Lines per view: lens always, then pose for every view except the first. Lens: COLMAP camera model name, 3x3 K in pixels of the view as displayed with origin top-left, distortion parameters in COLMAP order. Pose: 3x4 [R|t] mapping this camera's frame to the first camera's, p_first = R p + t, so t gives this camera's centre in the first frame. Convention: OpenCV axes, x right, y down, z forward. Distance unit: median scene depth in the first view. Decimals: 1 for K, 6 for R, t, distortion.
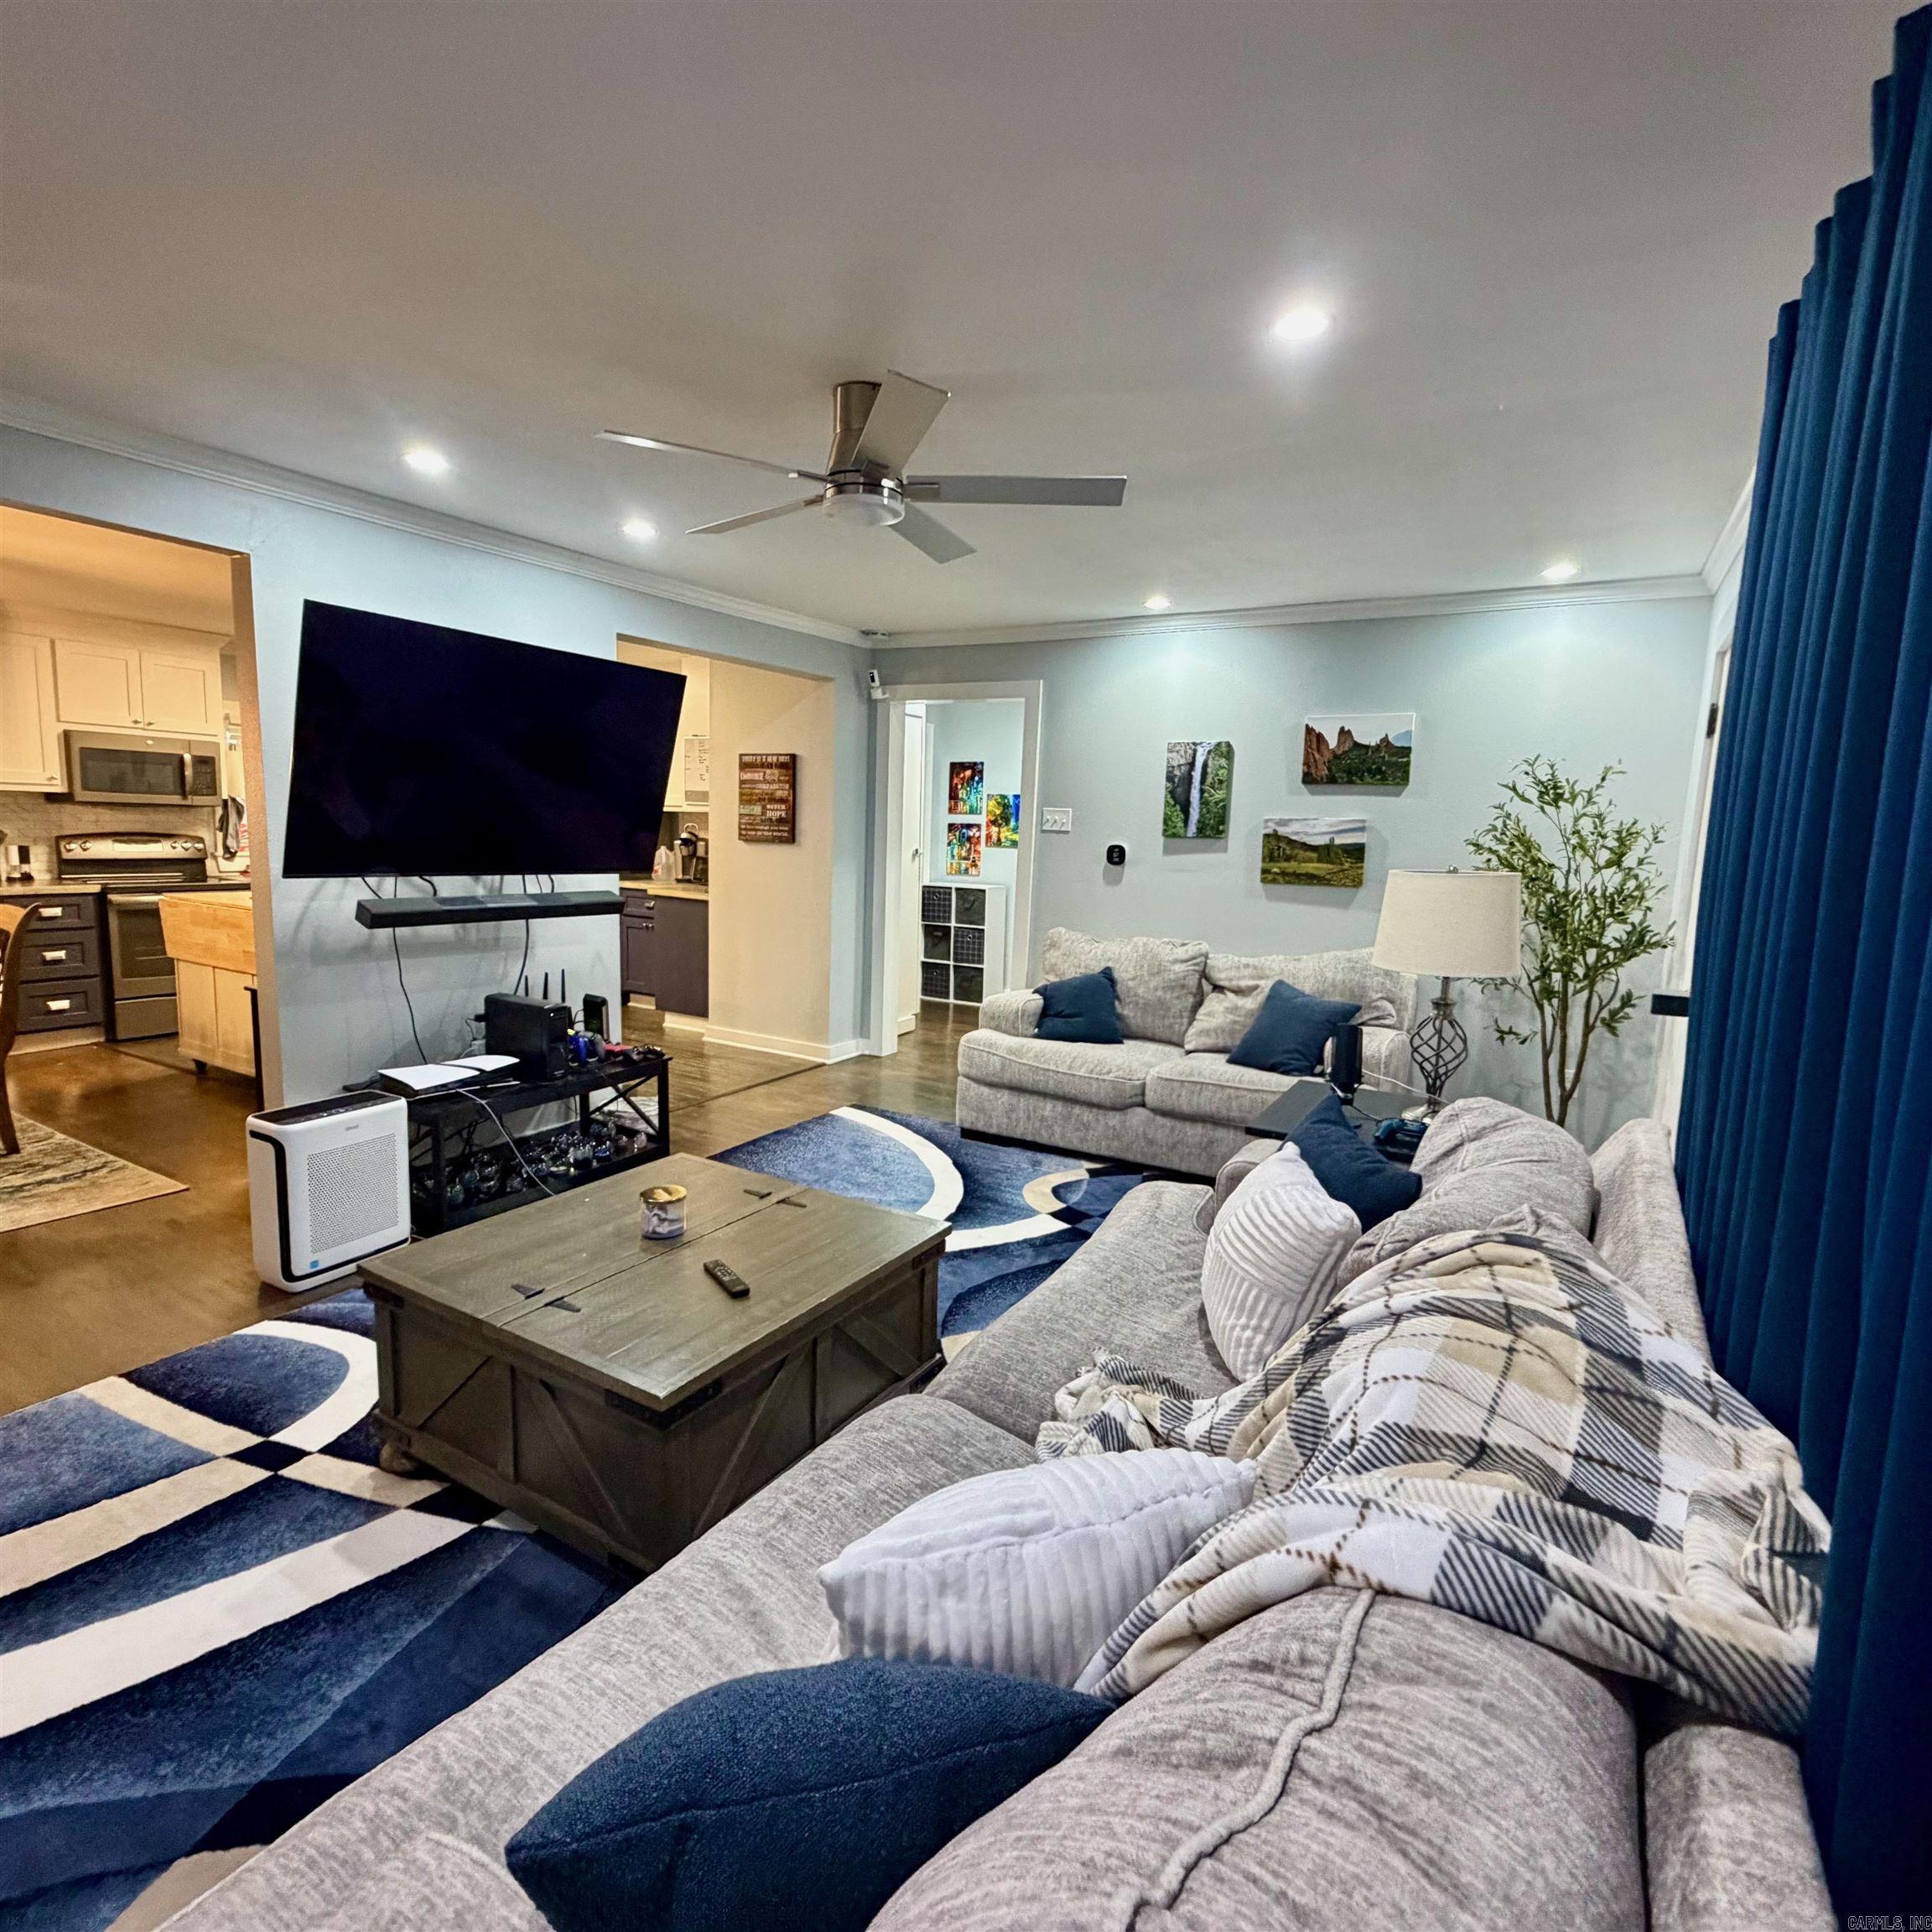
lens RADIAL K [[1028.9, 0, 959.3], [0, 1028.9, 970.6], [0, 0, 1]] dist [-0.000817, 0.000613]
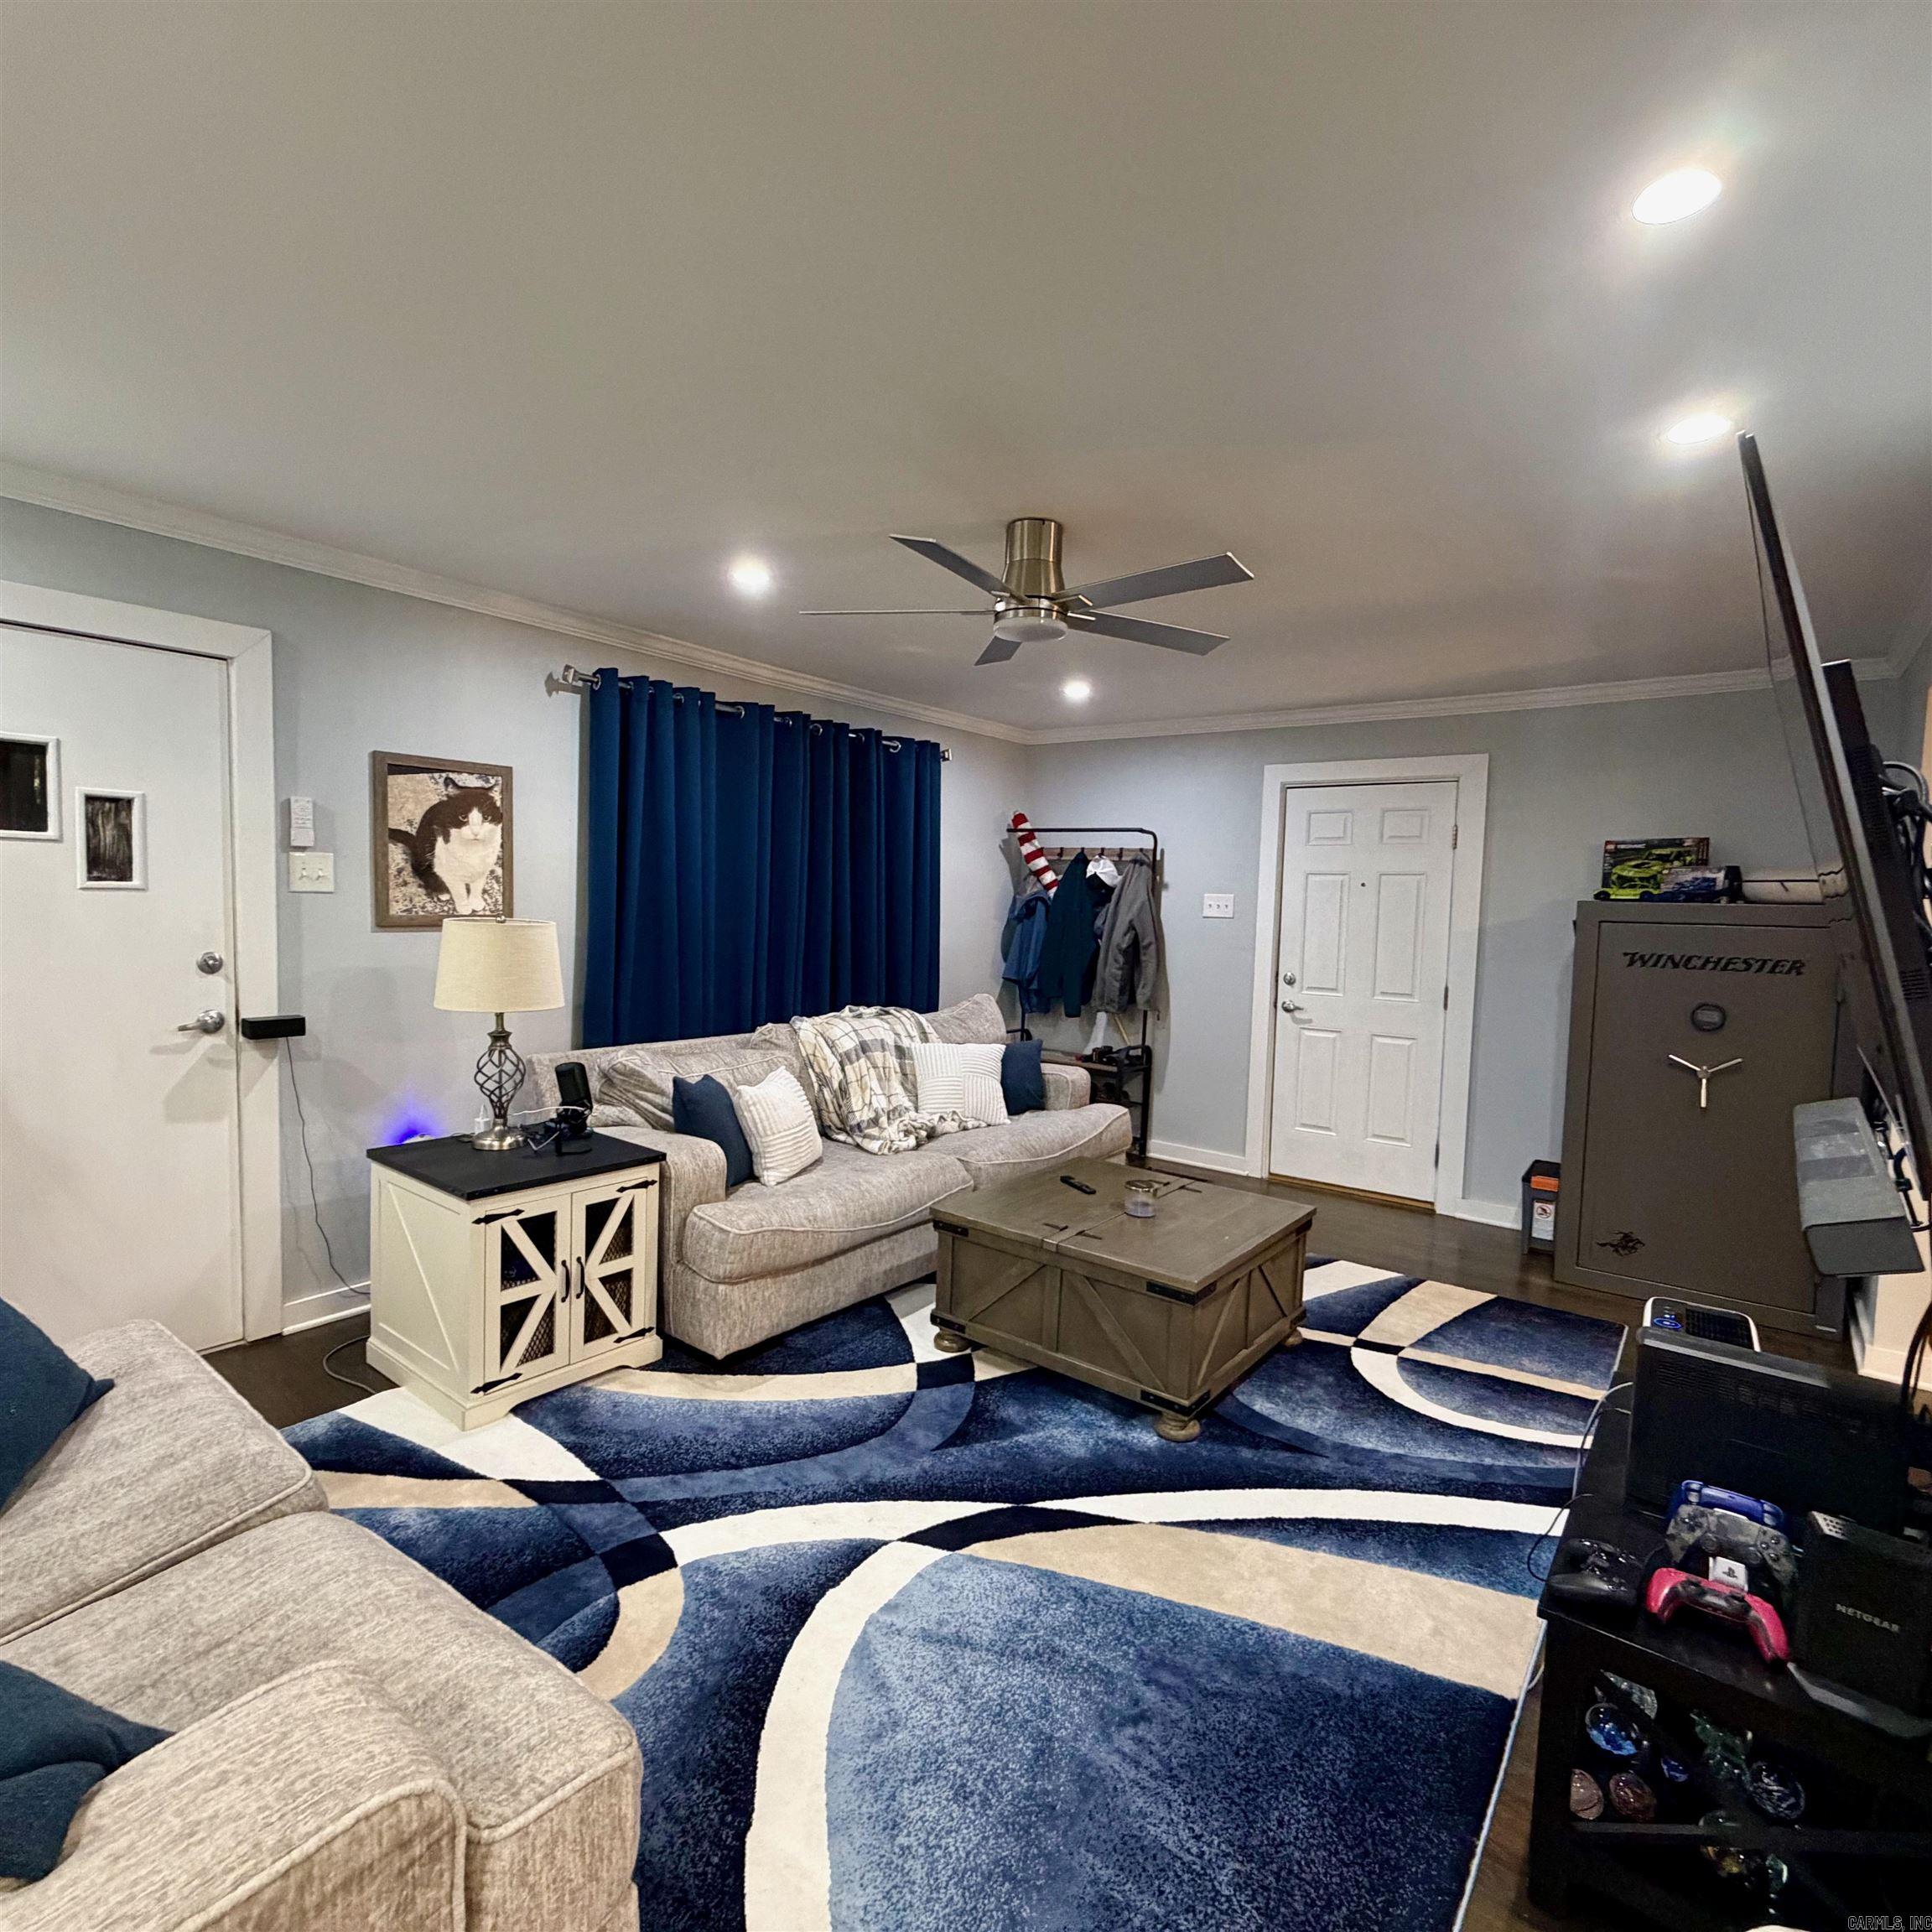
lens RADIAL K [[1028.9, 0, 954.8], [0, 1028.9, 971.2], [0, 0, 1]] dist [-0.000817, 0.000613]
pose [[-0.990683, -0.076497, 0.112670, -0.103280], [-0.050416, 0.974560, 0.218381, -0.211999], [-0.126510, 0.210666, -0.969337, 1.399936]]
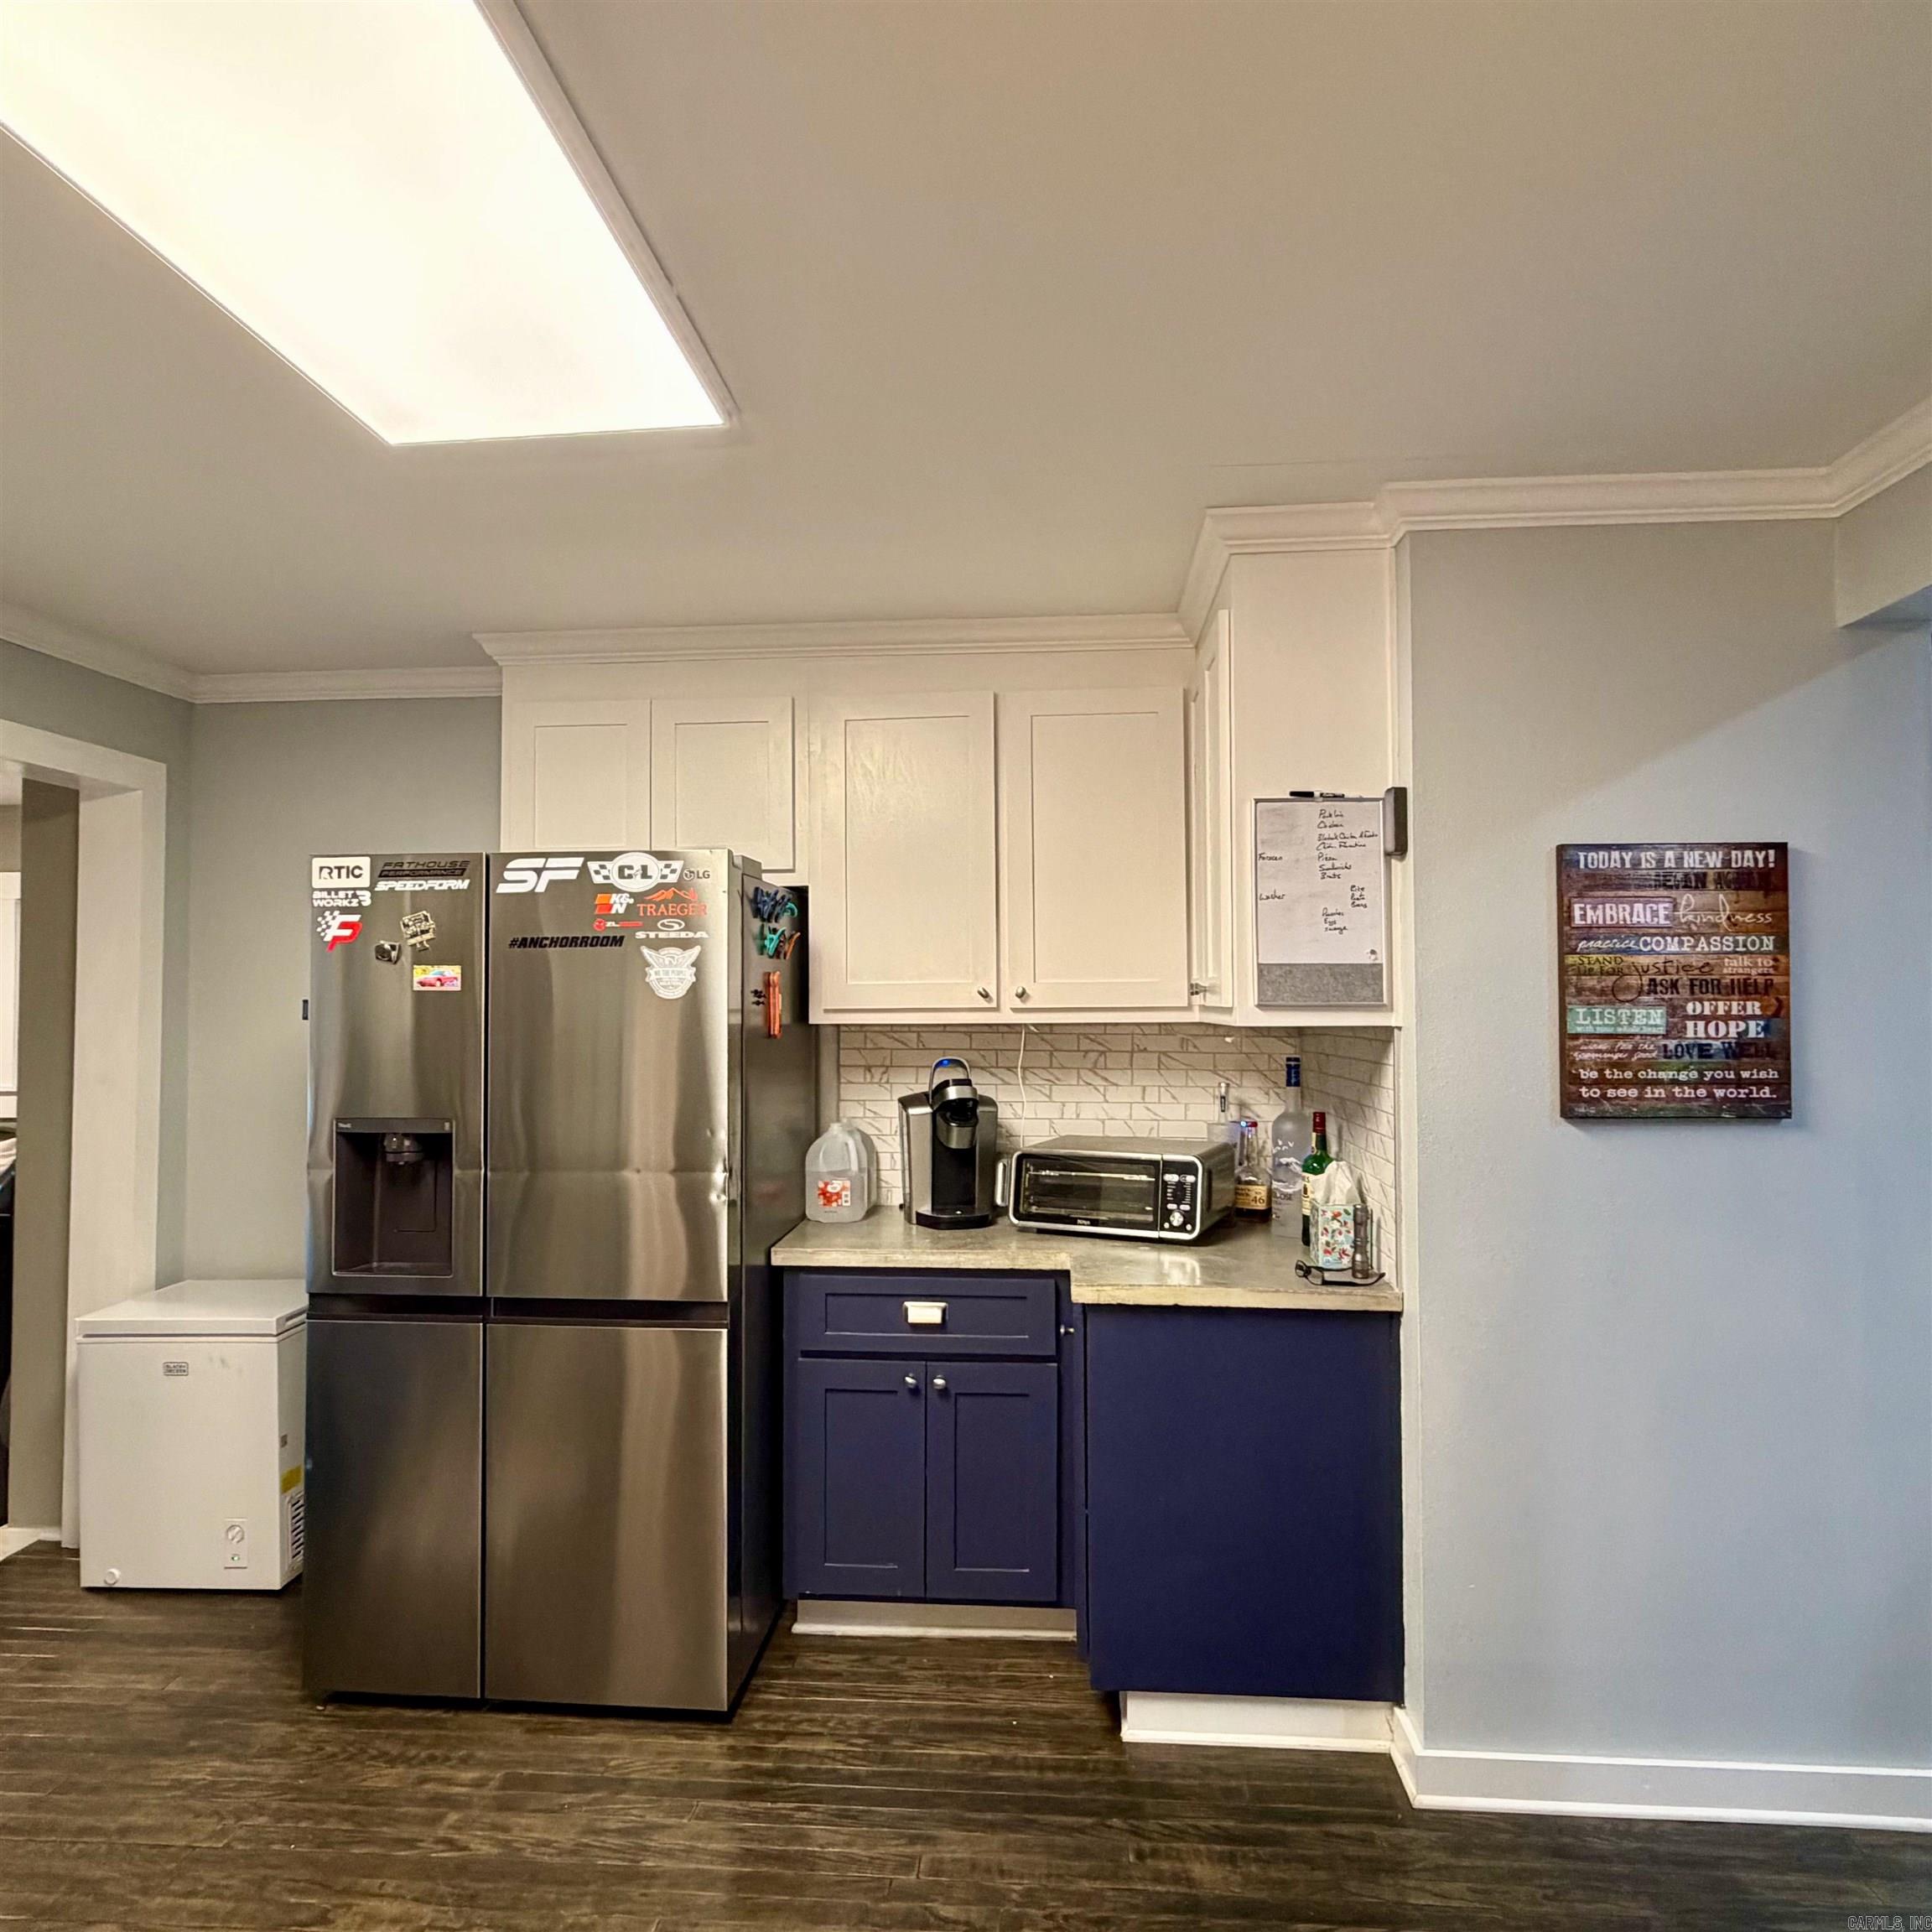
lens RADIAL K [[1229.5, 0, 966.5], [0, 1229.5, 971.7], [0, 0, 1]] dist [0.000675, 0.000109]
pose [[0.894947, -0.024541, 0.445497, -0.842211], [0.094792, 0.986149, -0.136102, -0.213668], [-0.435987, 0.164033, 0.884878, 1.161354]]
